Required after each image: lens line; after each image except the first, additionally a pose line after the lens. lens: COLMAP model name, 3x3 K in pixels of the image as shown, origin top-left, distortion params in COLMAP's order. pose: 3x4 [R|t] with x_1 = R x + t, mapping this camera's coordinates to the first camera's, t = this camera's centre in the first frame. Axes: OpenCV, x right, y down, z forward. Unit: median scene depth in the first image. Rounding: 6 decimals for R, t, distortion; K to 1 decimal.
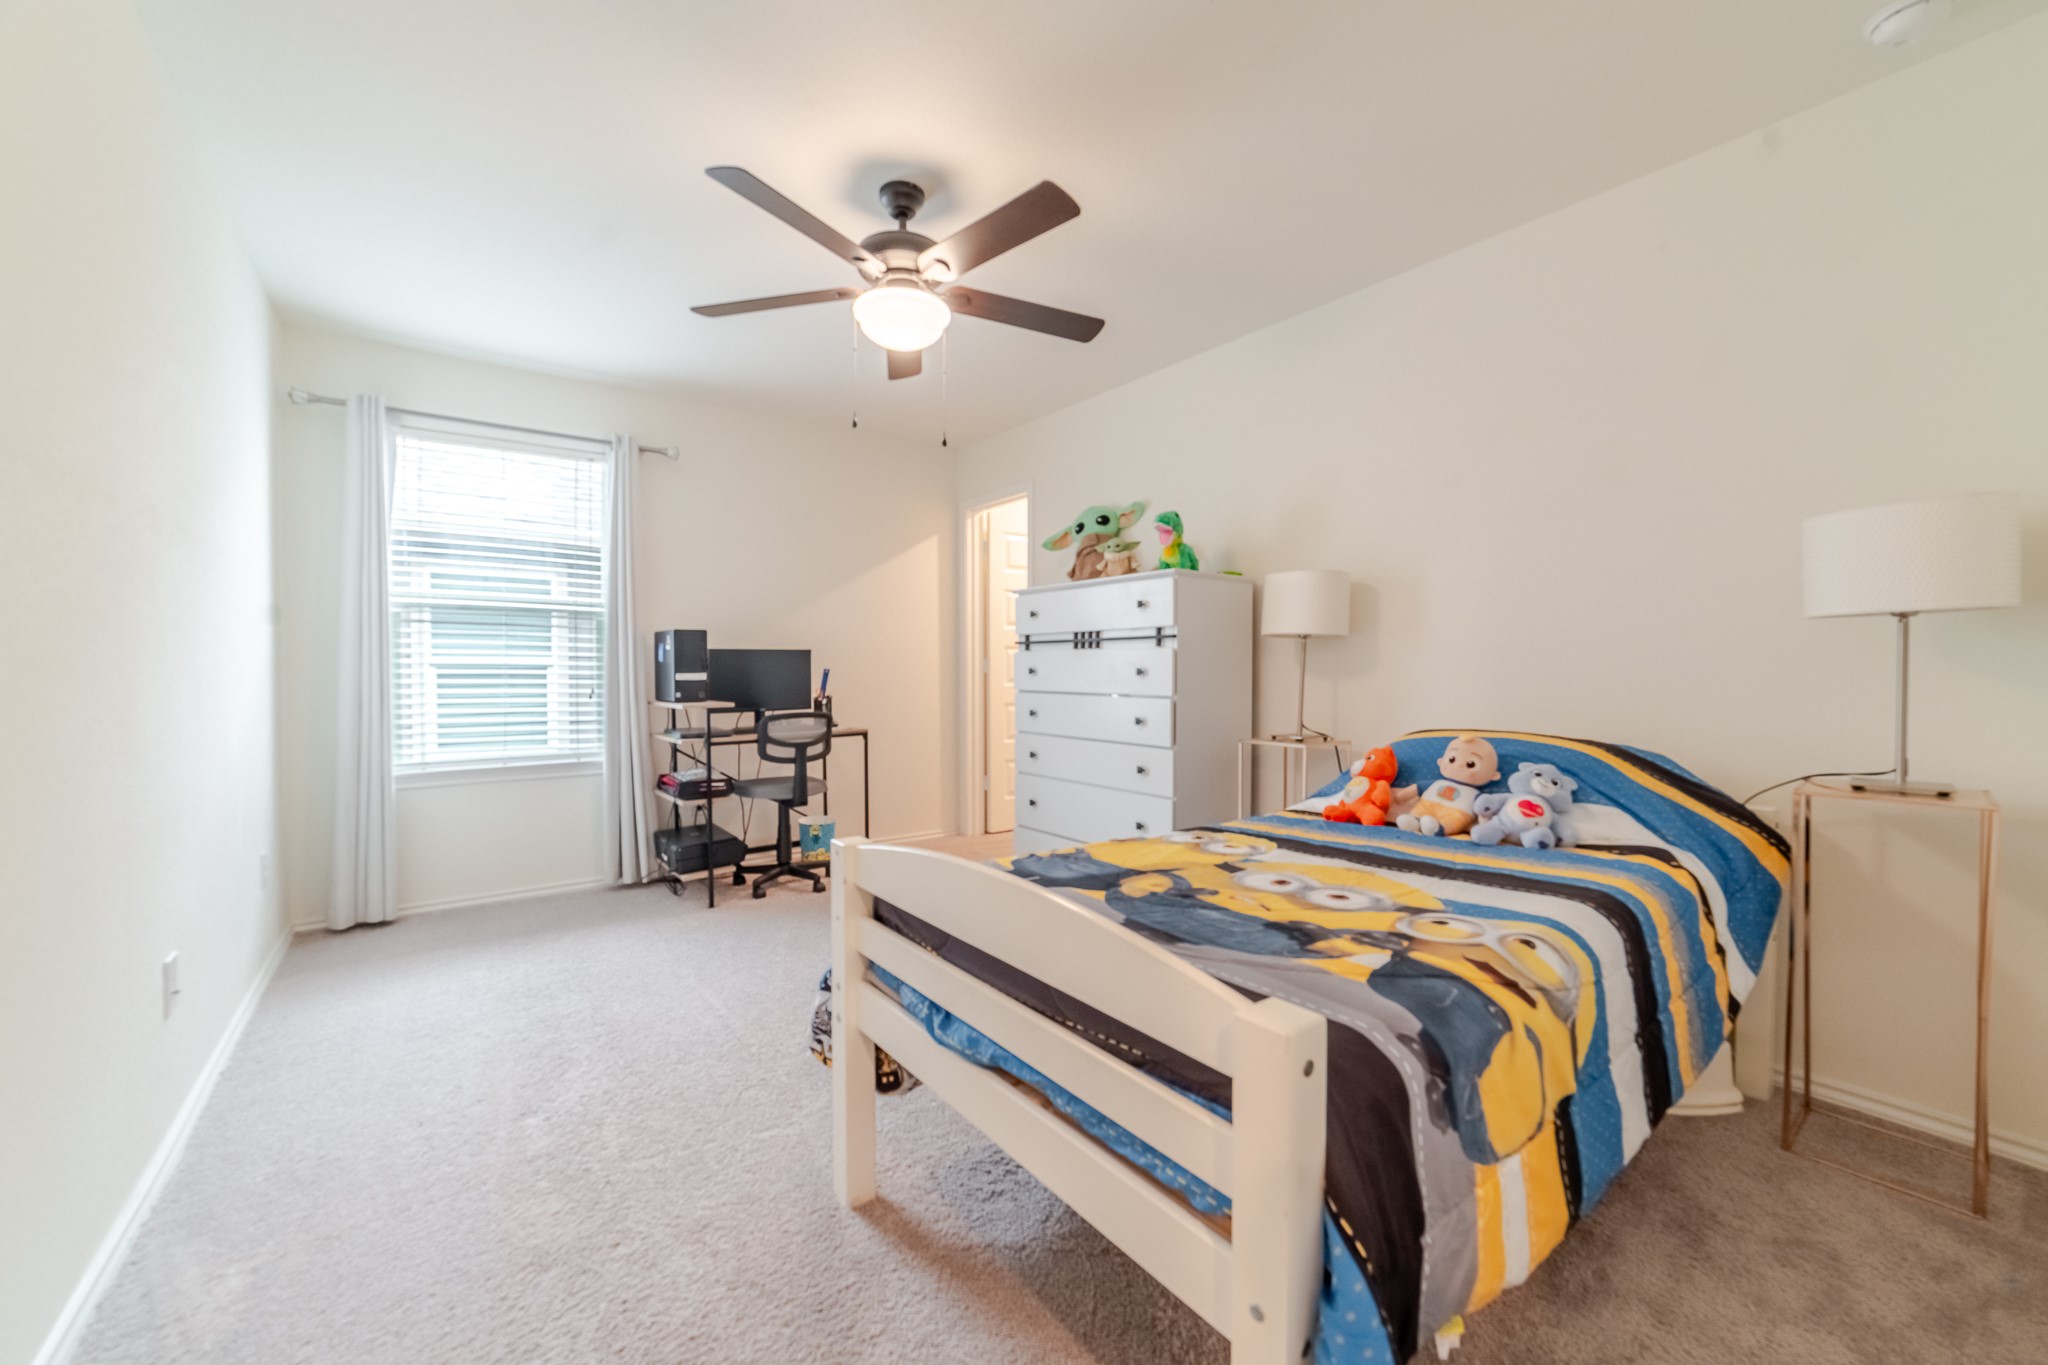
lens RADIAL K [[794.0, 0, 1020.9], [0, 794.0, 678.7], [0, 0, 1]] dist [-0.013151, 0.003002]
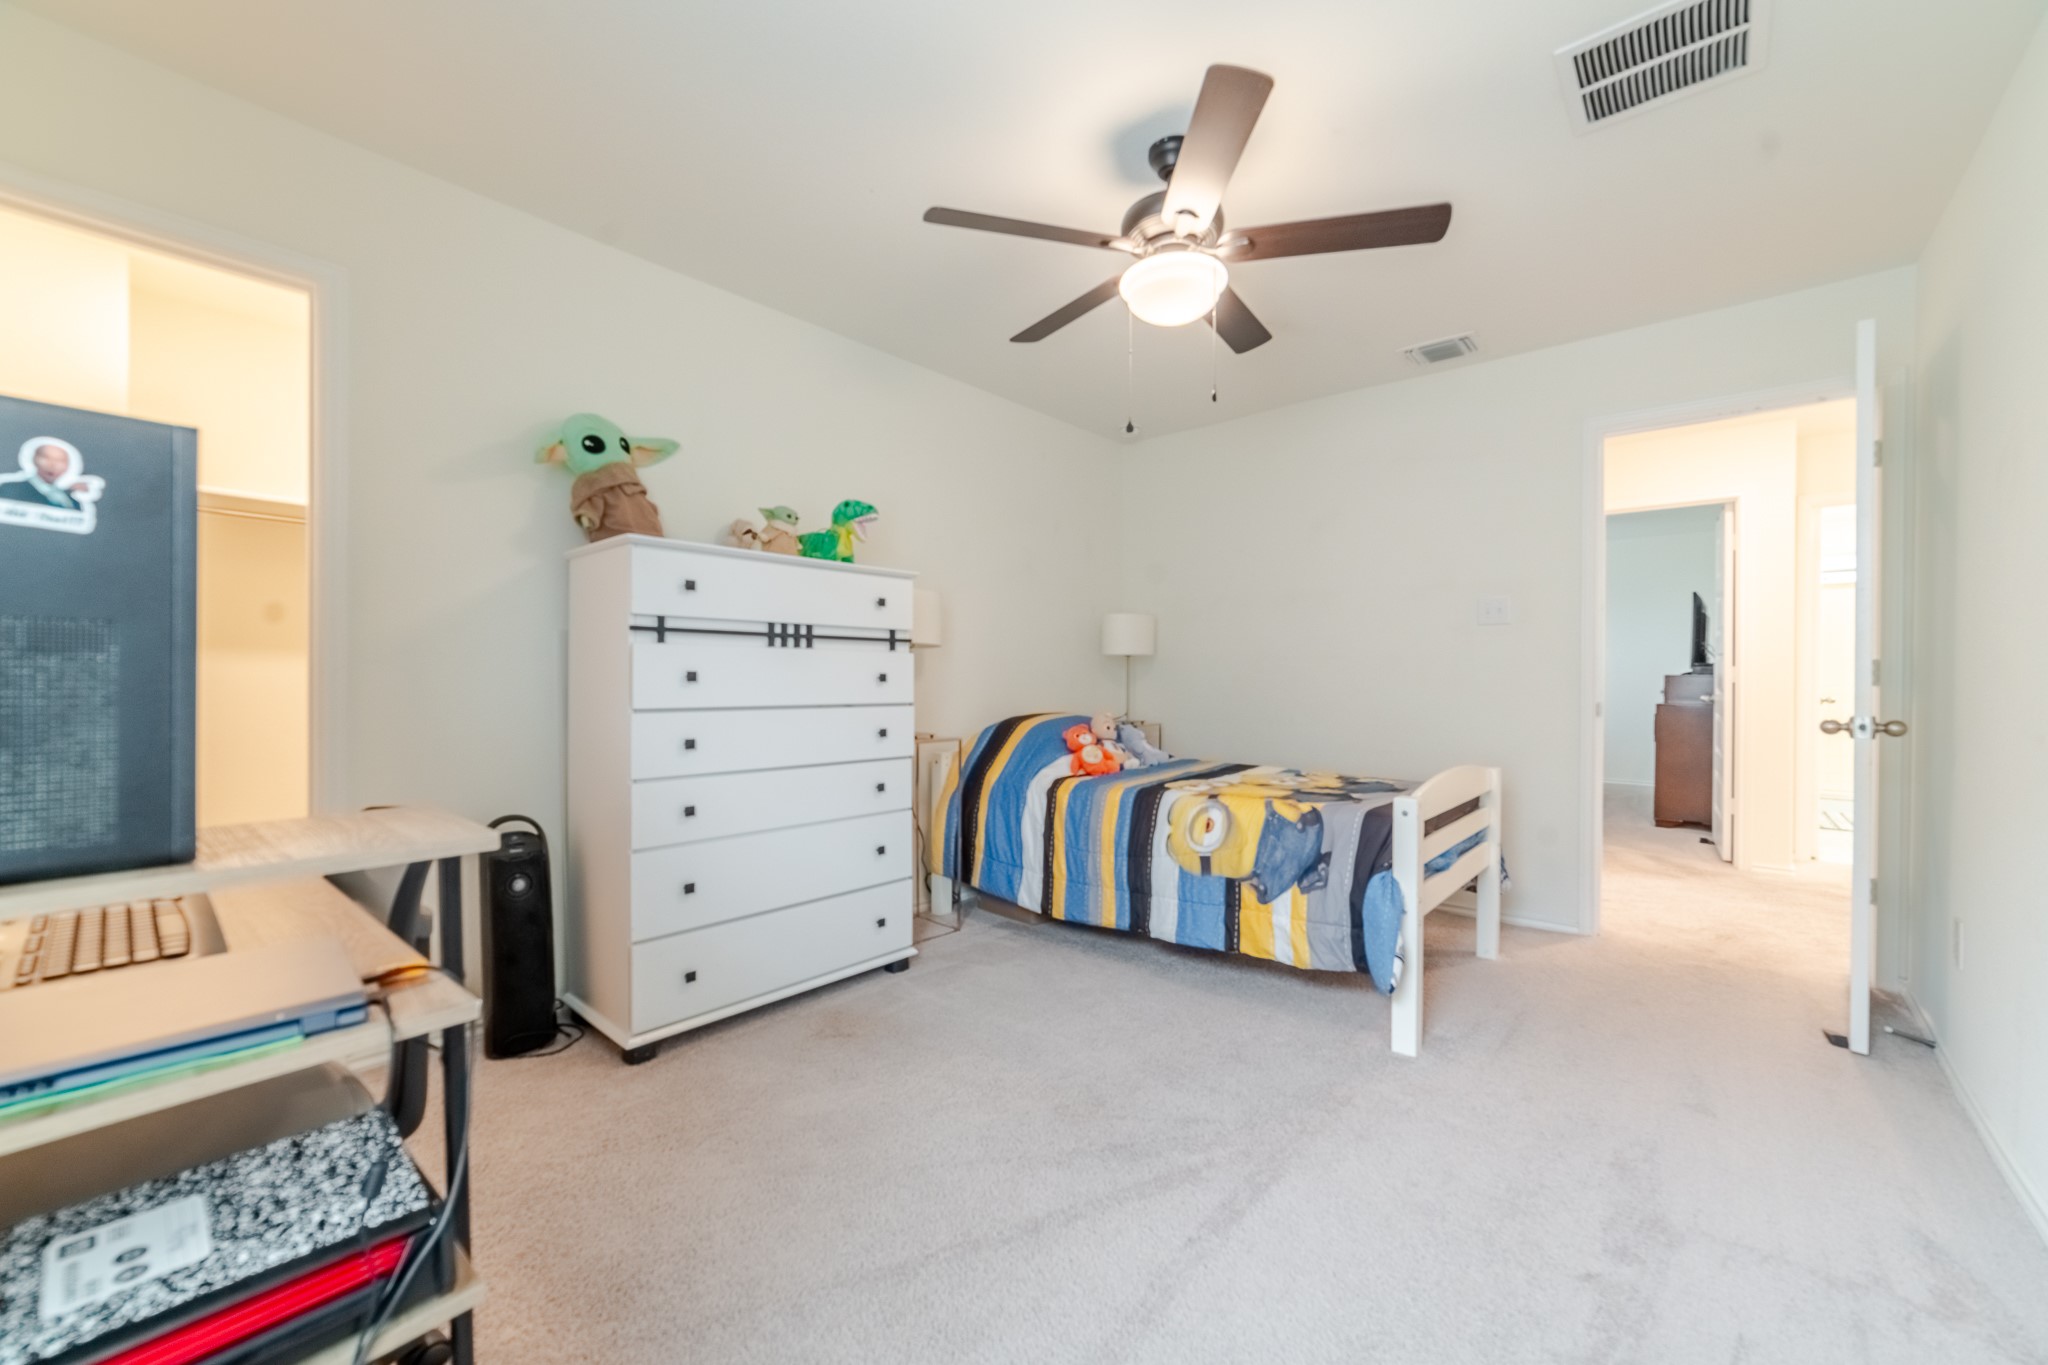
lens RADIAL K [[794.0, 0, 1022.5], [0, 794.0, 684.0], [0, 0, 1]] dist [-0.013151, 0.003002]
pose [[-0.193908, -0.001787, 0.981018, -0.701431], [0.013654, 0.999897, 0.004520, -0.003184], [-0.980925, 0.014272, -0.193864, 0.943435]]
